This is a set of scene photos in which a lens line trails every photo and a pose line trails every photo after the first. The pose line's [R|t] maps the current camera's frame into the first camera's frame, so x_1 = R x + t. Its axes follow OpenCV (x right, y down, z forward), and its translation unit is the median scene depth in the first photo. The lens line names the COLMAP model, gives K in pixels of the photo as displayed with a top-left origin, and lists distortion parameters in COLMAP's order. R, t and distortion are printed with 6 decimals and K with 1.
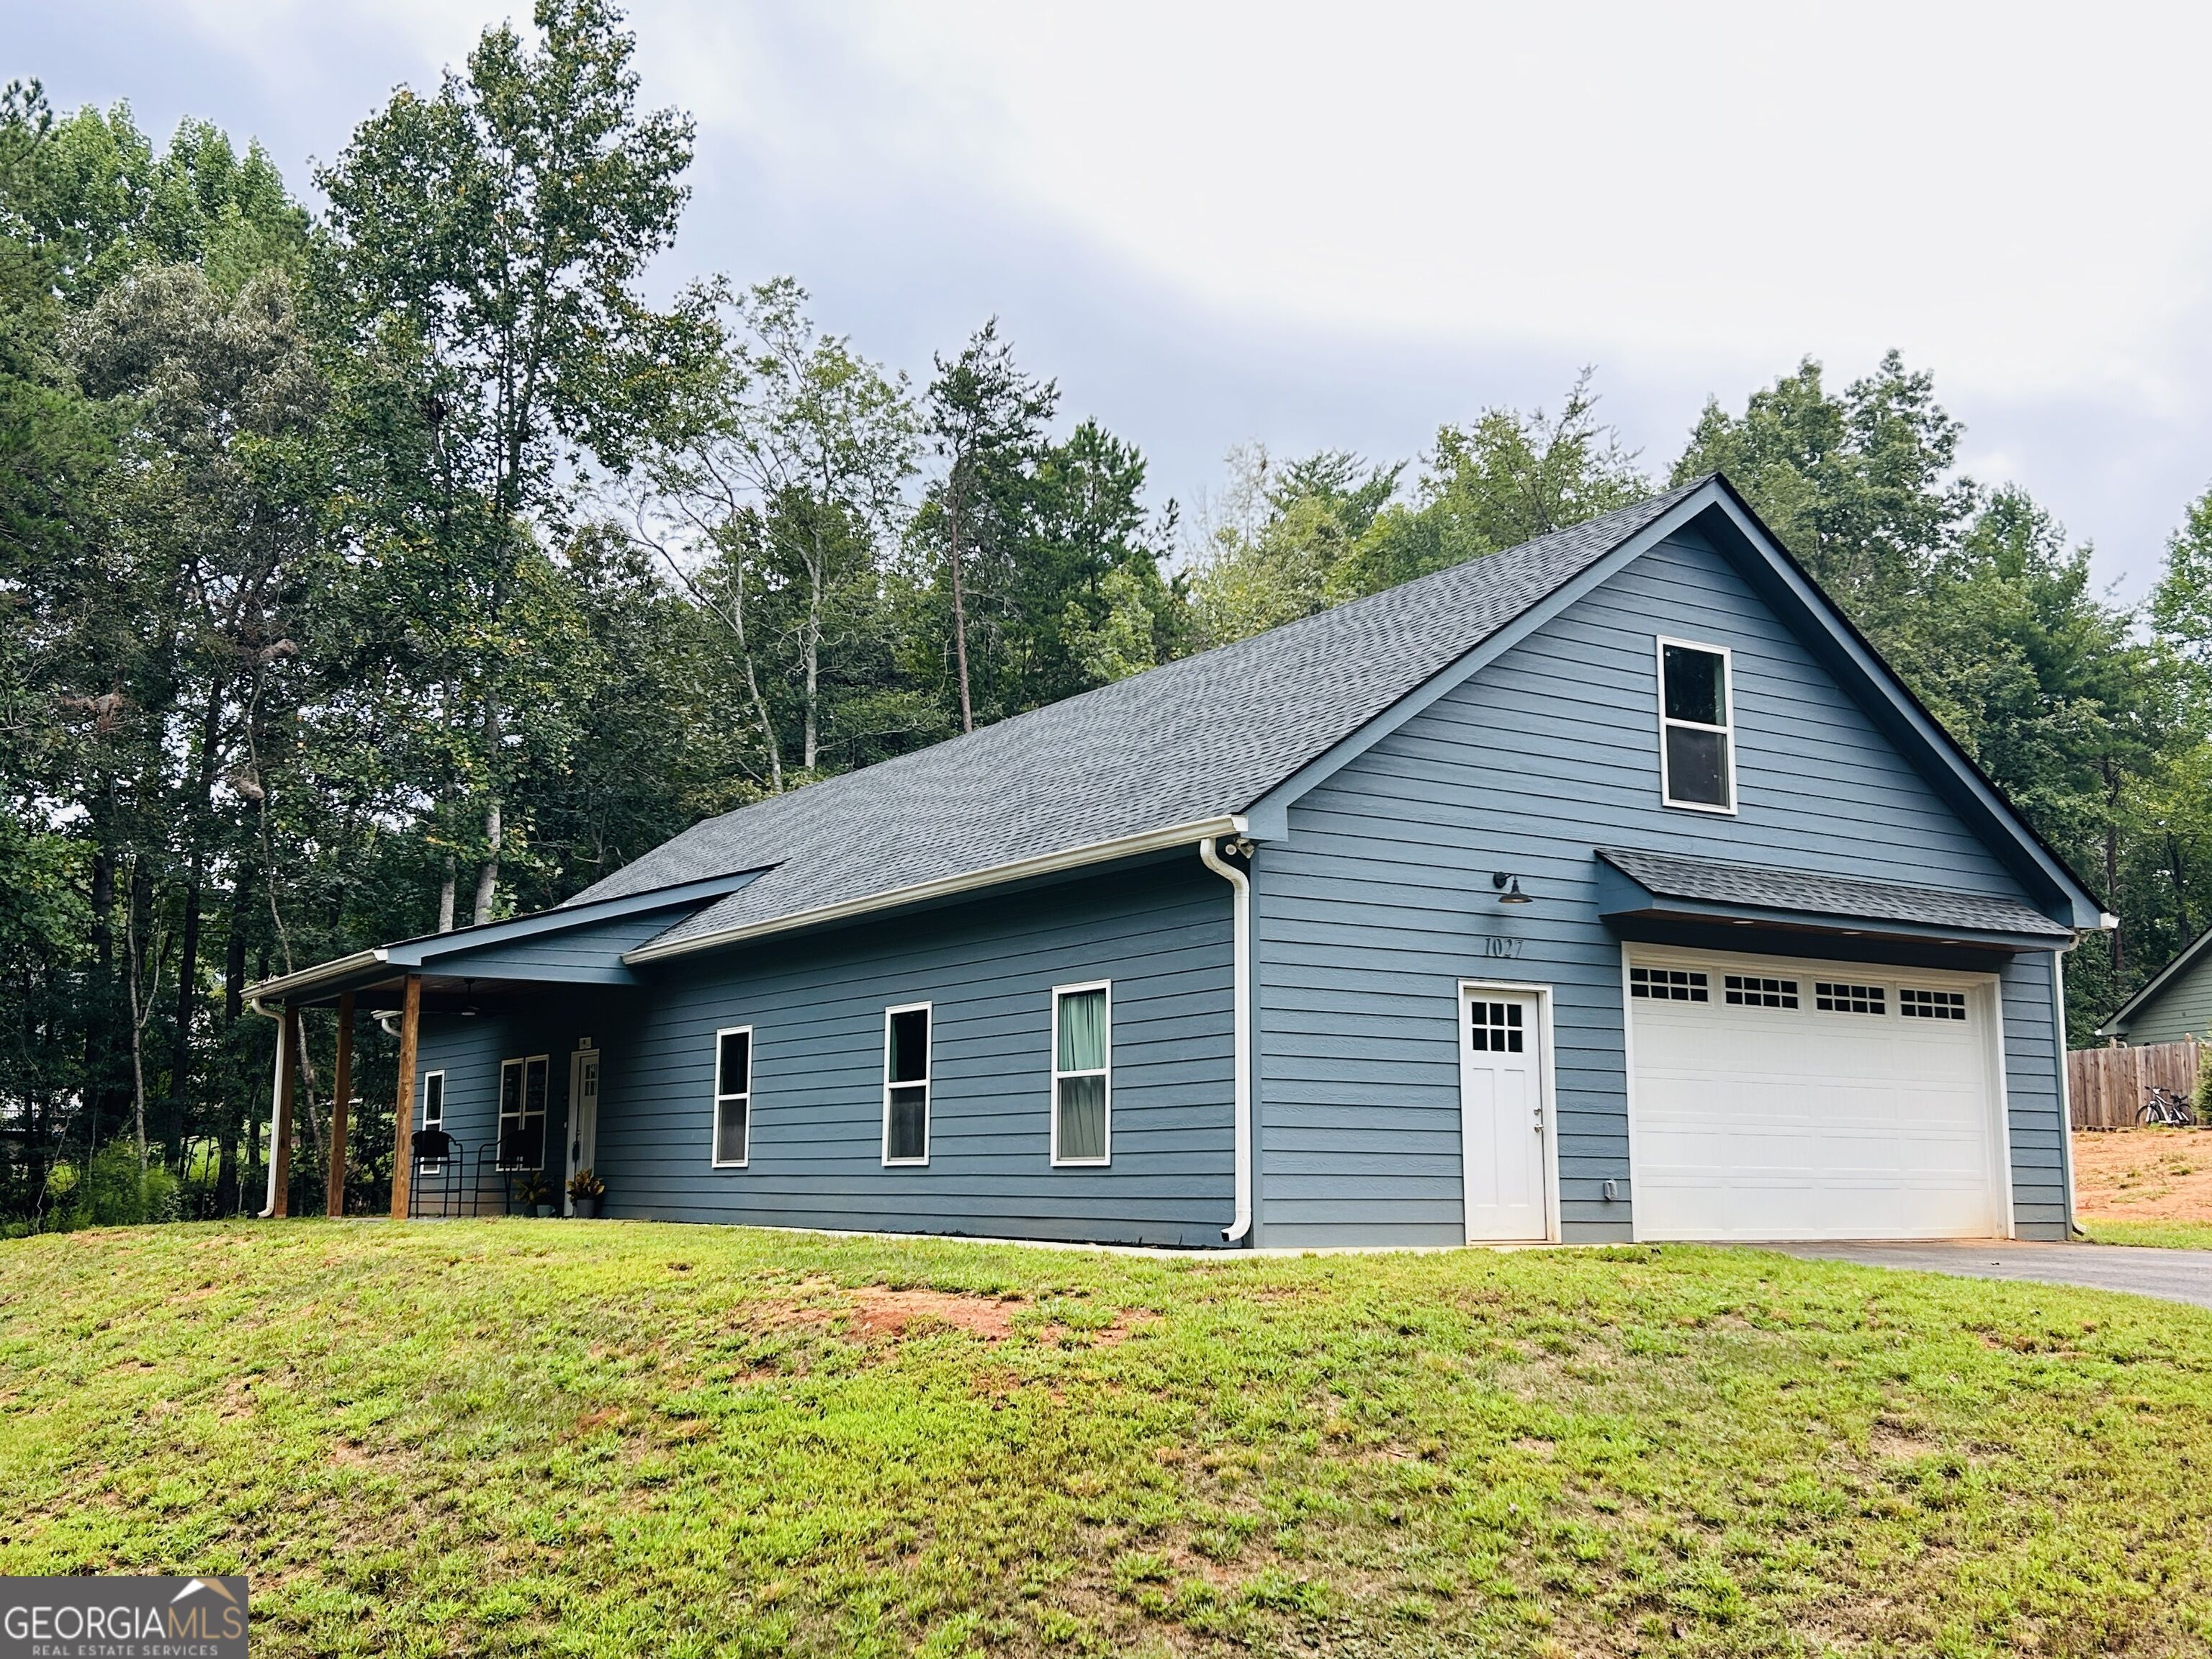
lens RADIAL K [[2241.8, 0, 1119.6], [0, 2241.8, 802.0], [0, 0, 1]] dist [-0.011287, -0.025206]
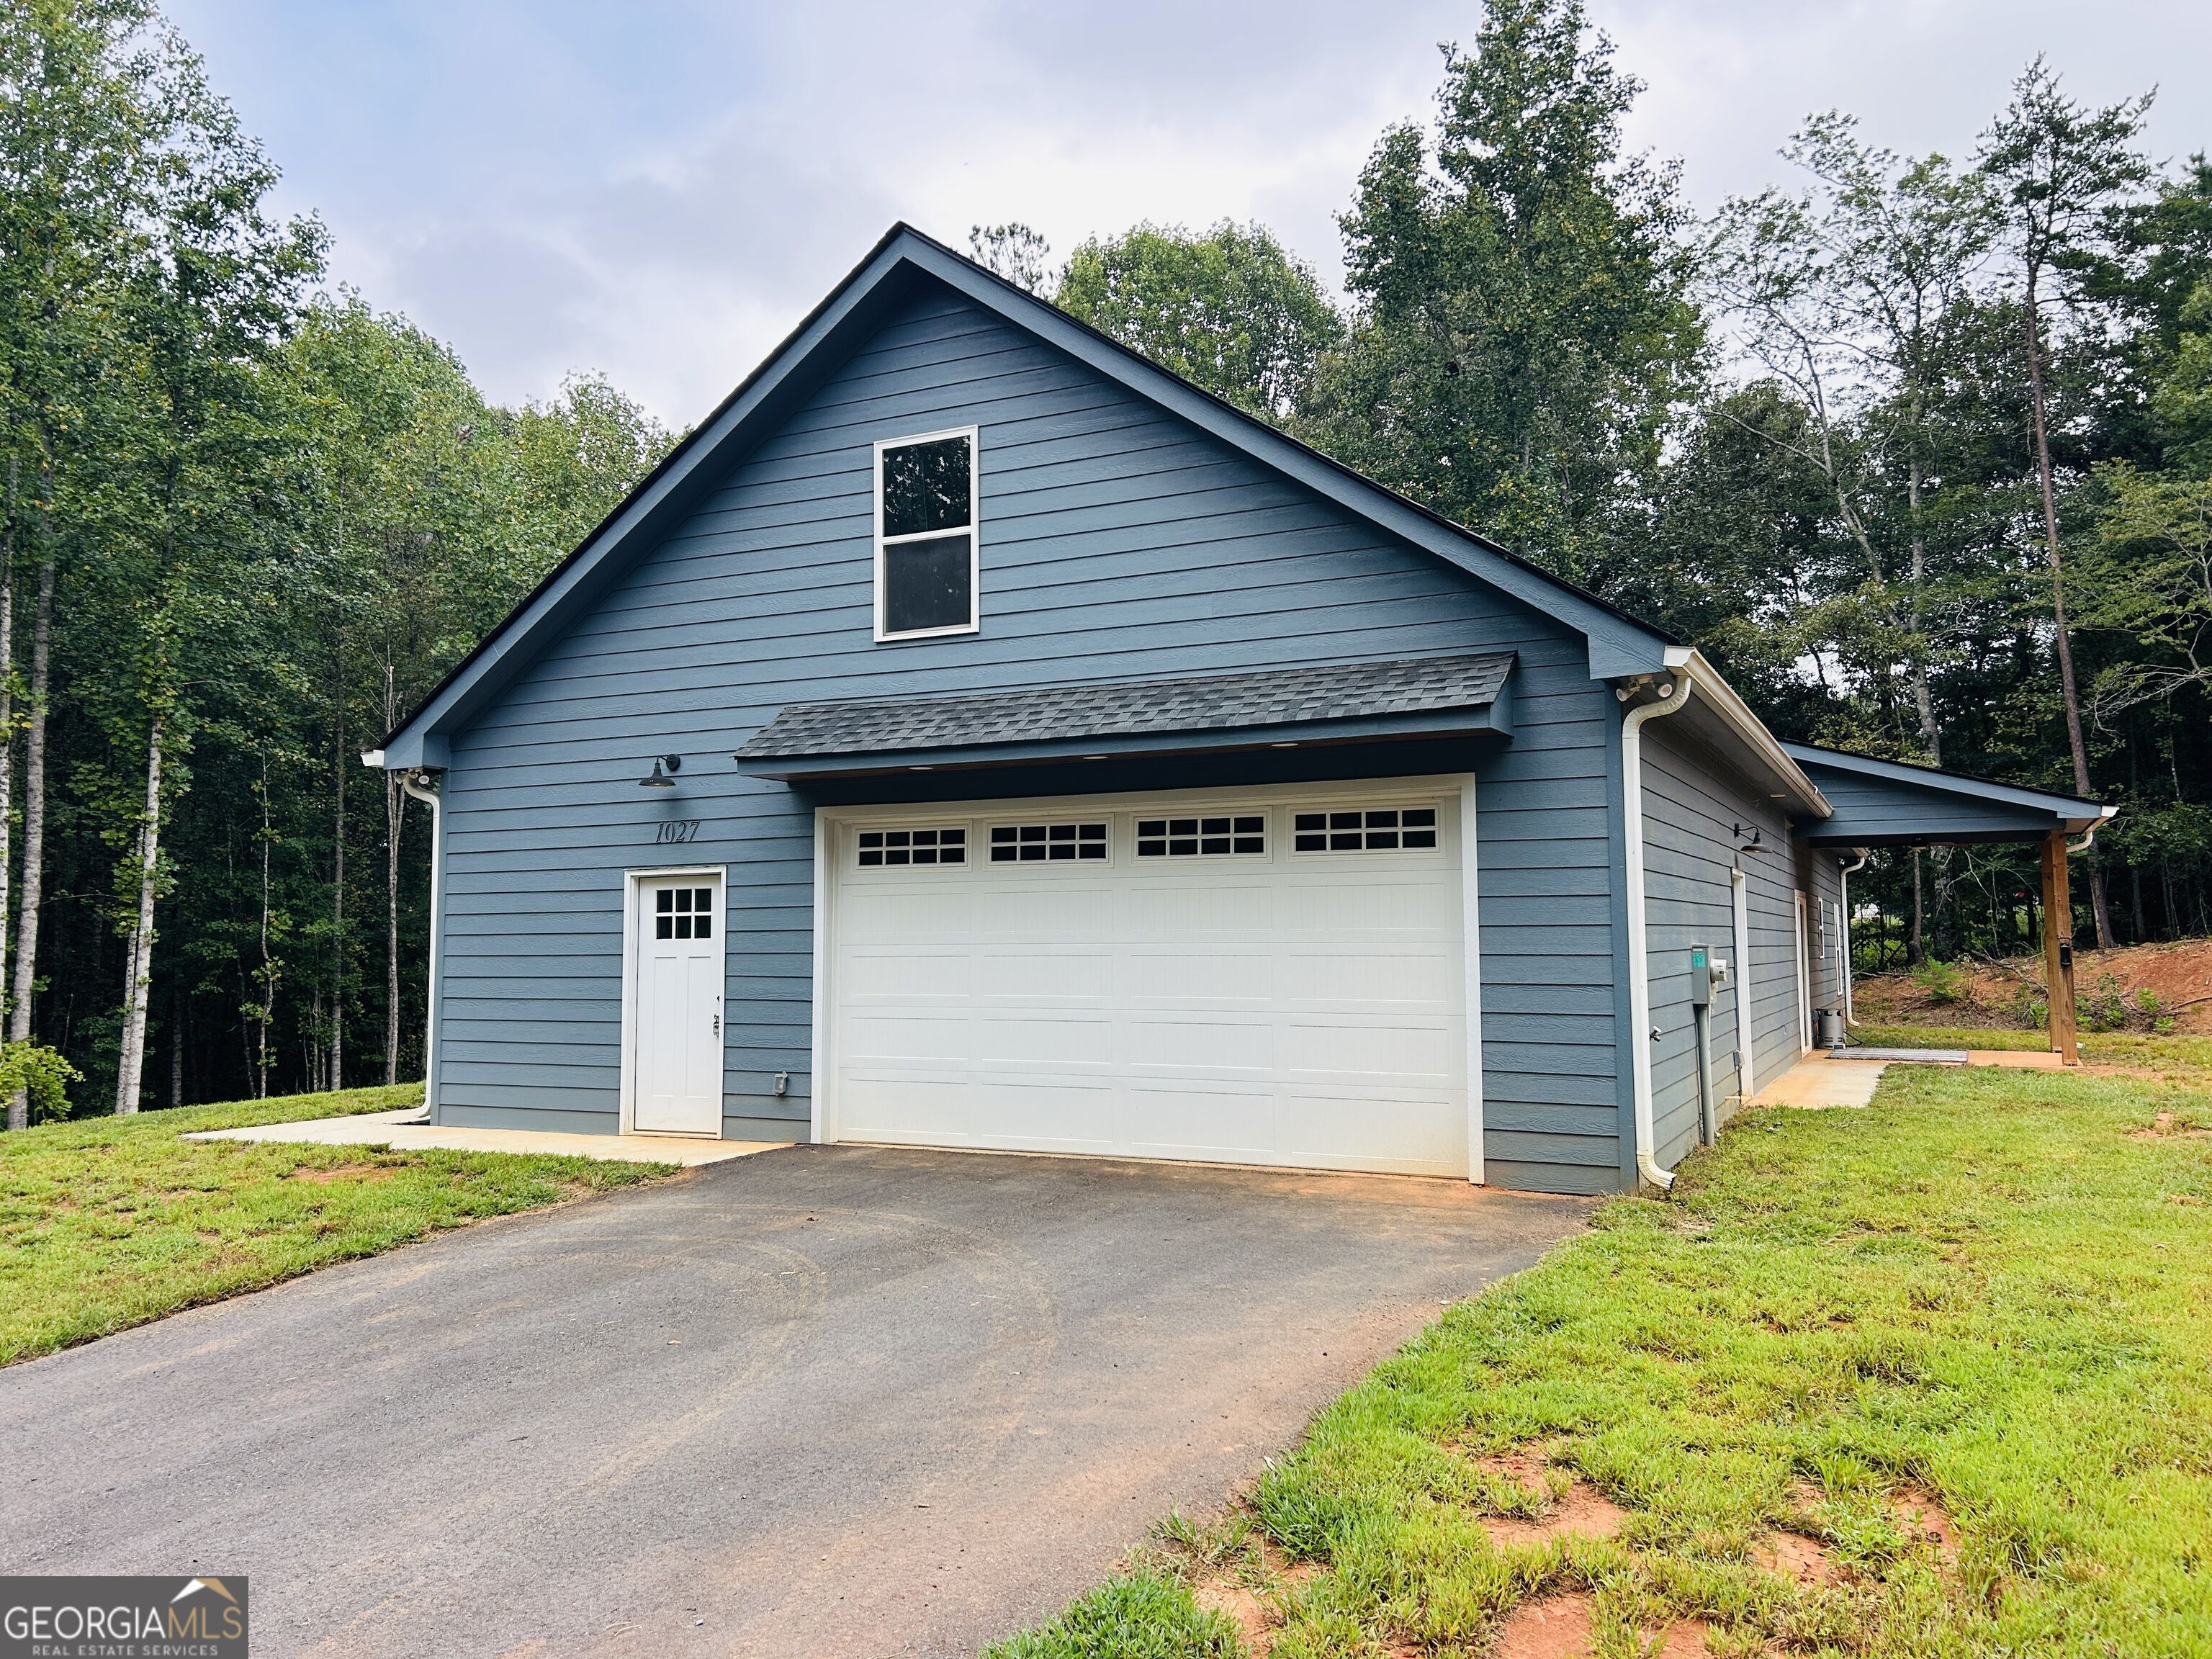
lens RADIAL K [[1655.9, 0, 1106.0], [0, 1655.9, 829.5], [0, 0, 1]] dist [0.108686, -0.136182]
pose [[0.520821, -0.072134, -0.850613, 0.706251], [0.154604, 0.987916, 0.010885, 0.067800], [0.839550, -0.137178, 0.525679, 0.621613]]
